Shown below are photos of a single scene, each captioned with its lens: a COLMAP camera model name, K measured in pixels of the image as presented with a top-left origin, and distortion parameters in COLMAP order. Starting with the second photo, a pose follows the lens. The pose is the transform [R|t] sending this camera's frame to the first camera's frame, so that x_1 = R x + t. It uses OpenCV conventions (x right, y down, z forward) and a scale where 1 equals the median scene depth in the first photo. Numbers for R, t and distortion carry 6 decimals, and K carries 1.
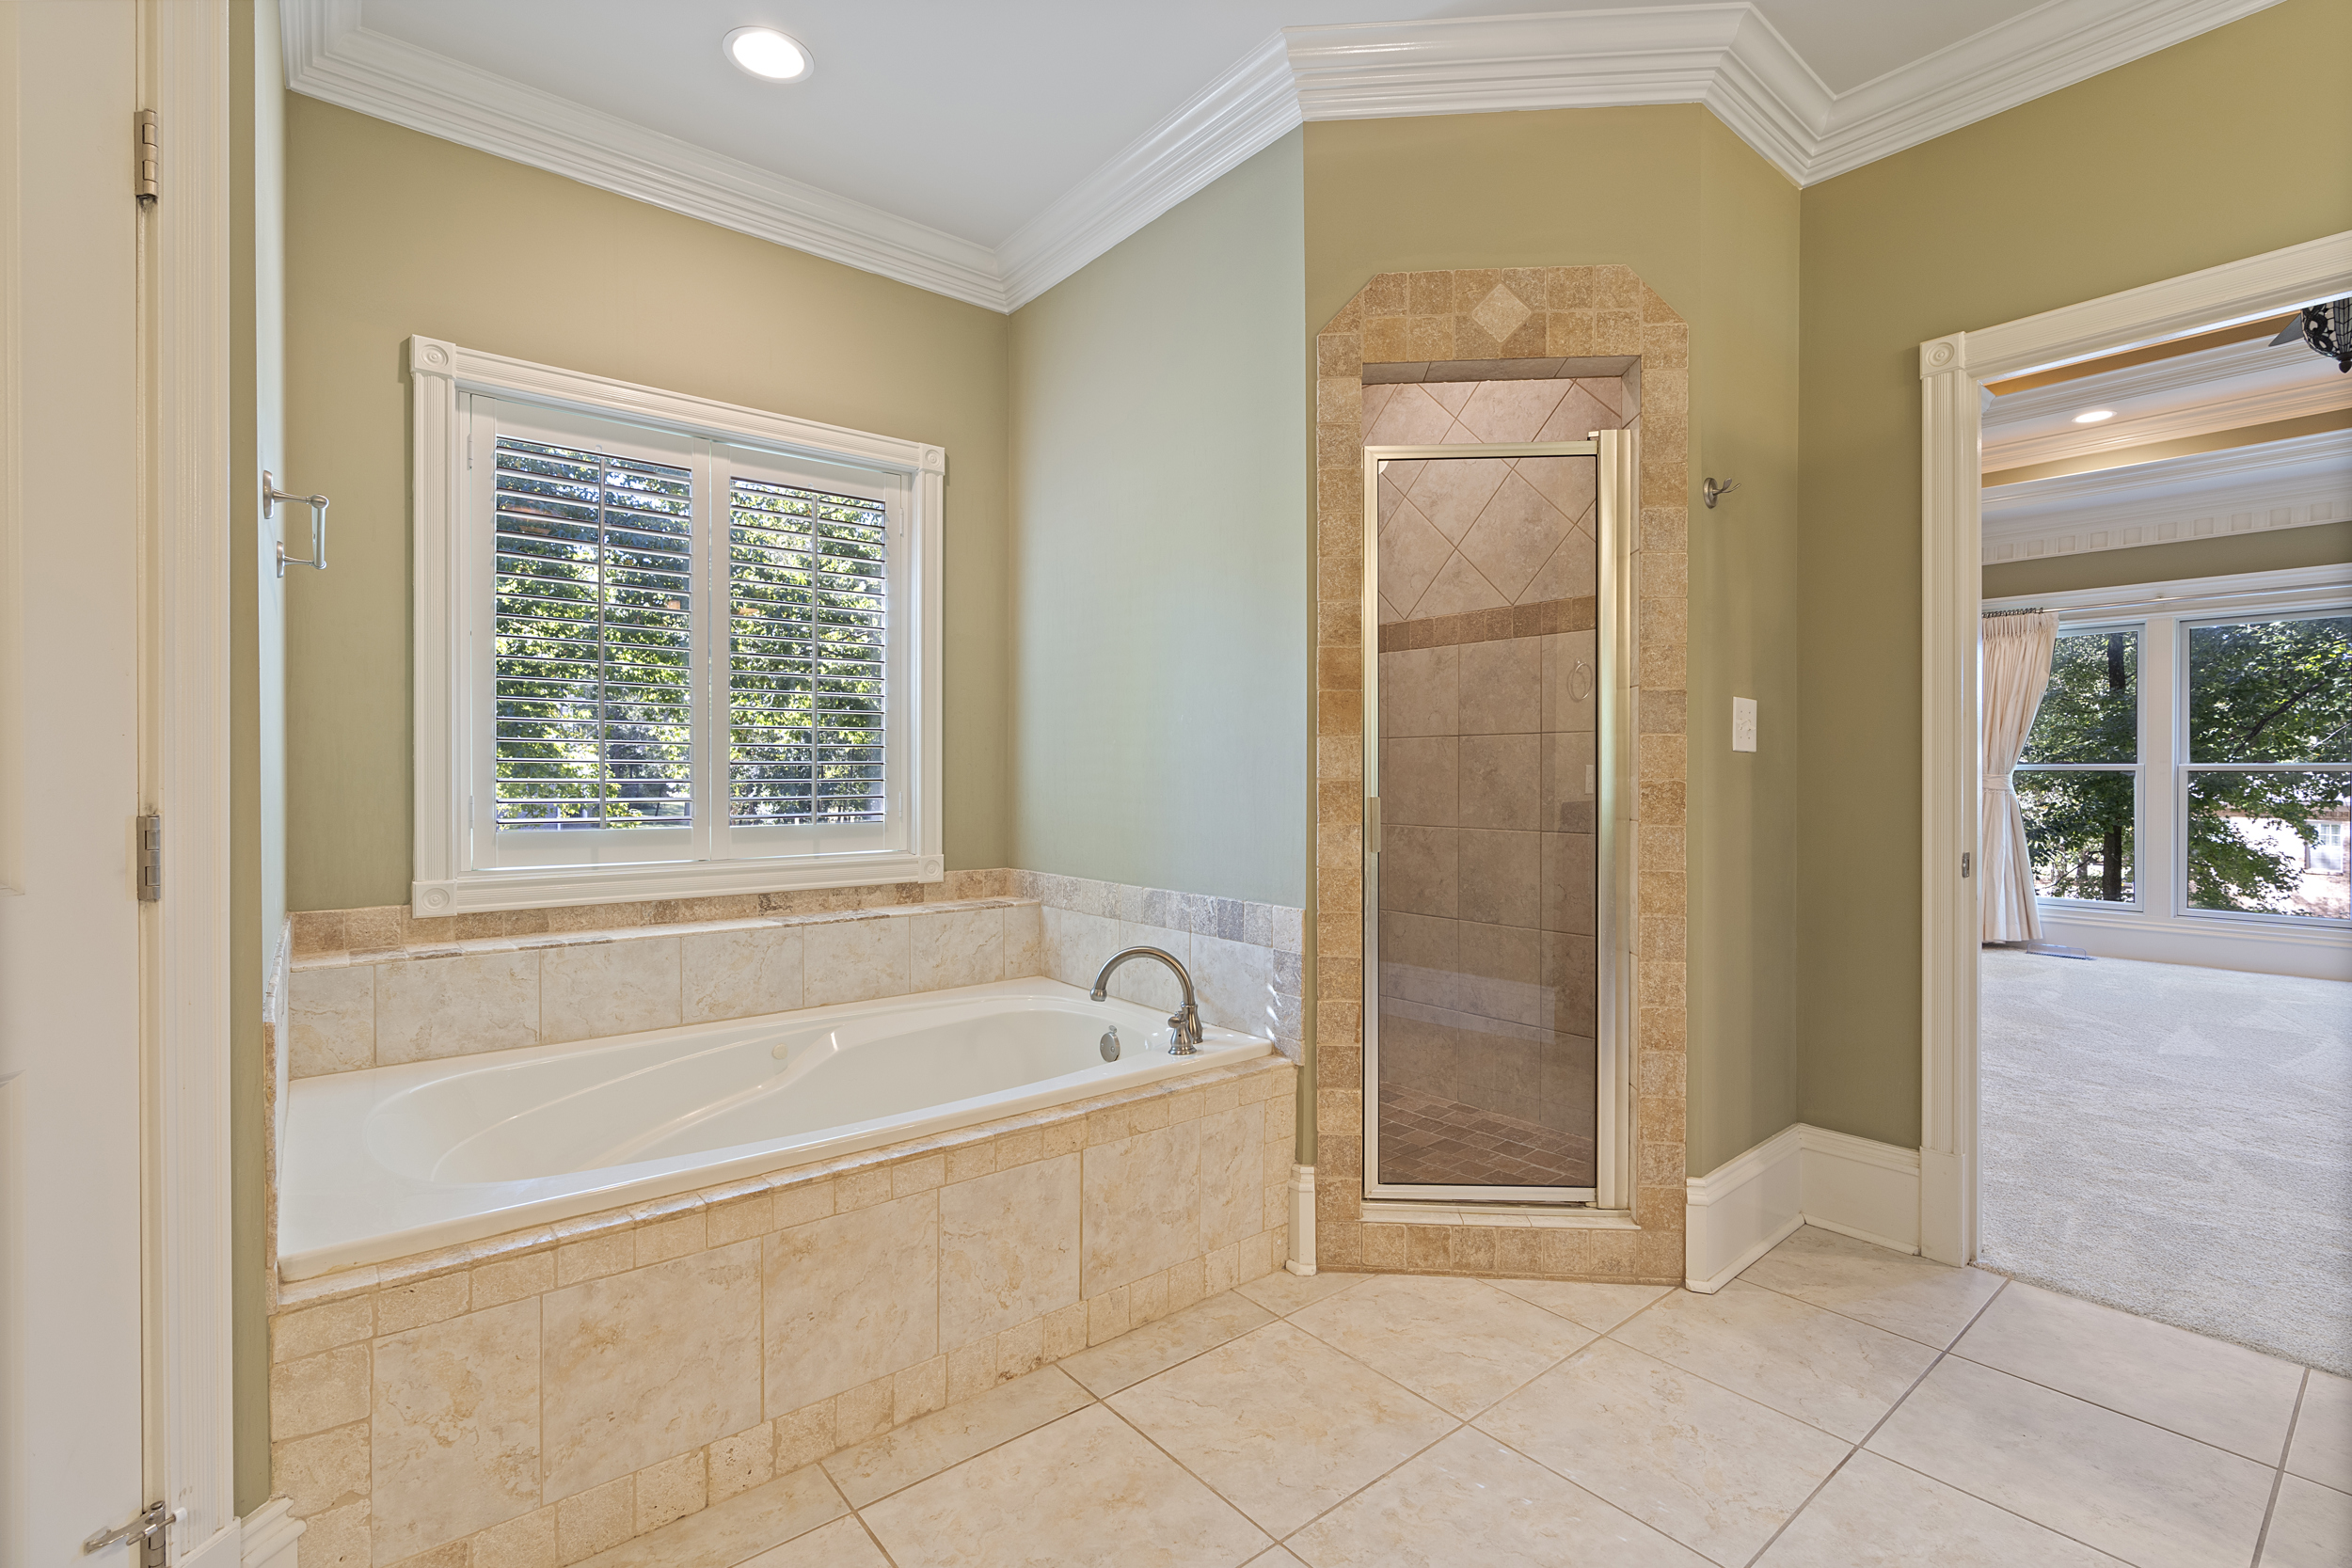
lens RADIAL K [[1057.7, 0, 1184.3], [0, 1057.7, 782.9], [0, 0, 1]] dist [-0.011237, 0.003473]
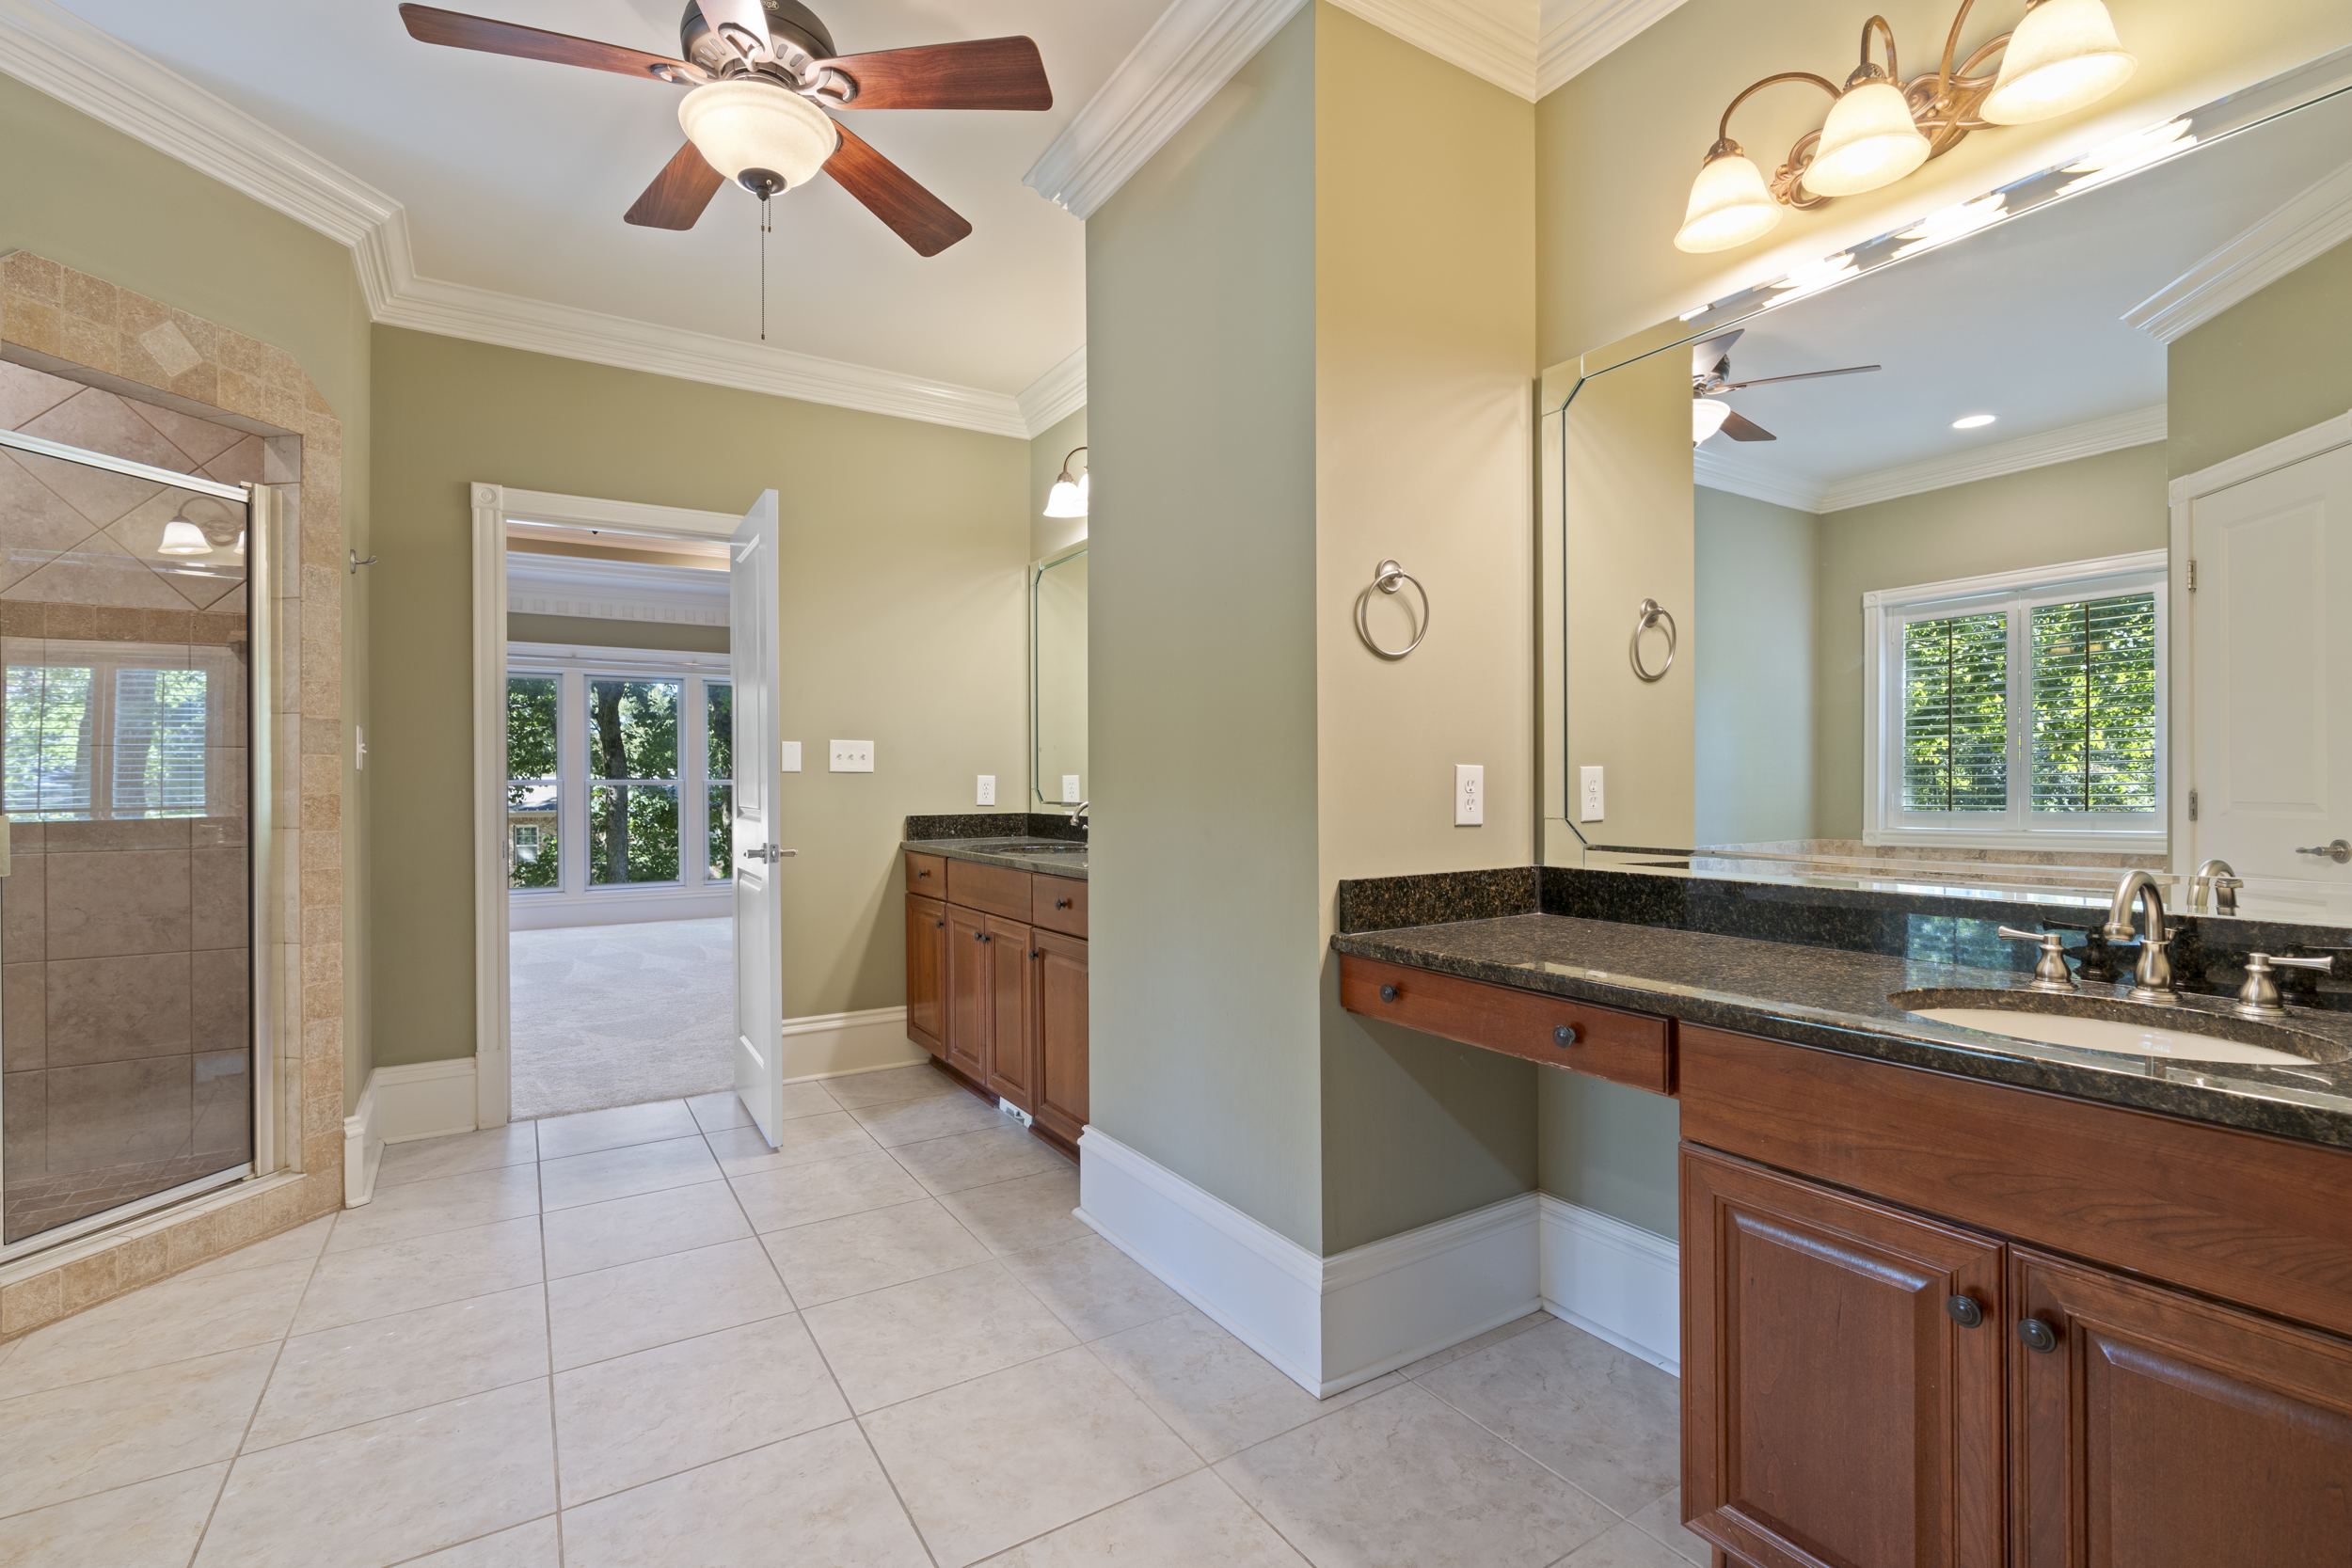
lens RADIAL K [[1057.7, 0, 1177.0], [0, 1057.7, 783.9], [0, 0, 1]] dist [-0.011237, 0.003473]
pose [[0.124434, -0.001023, 0.992227, -0.605137], [0.014330, 0.999897, -0.000766, 0.001411], [-0.992124, 0.014314, 0.124435, -0.113762]]
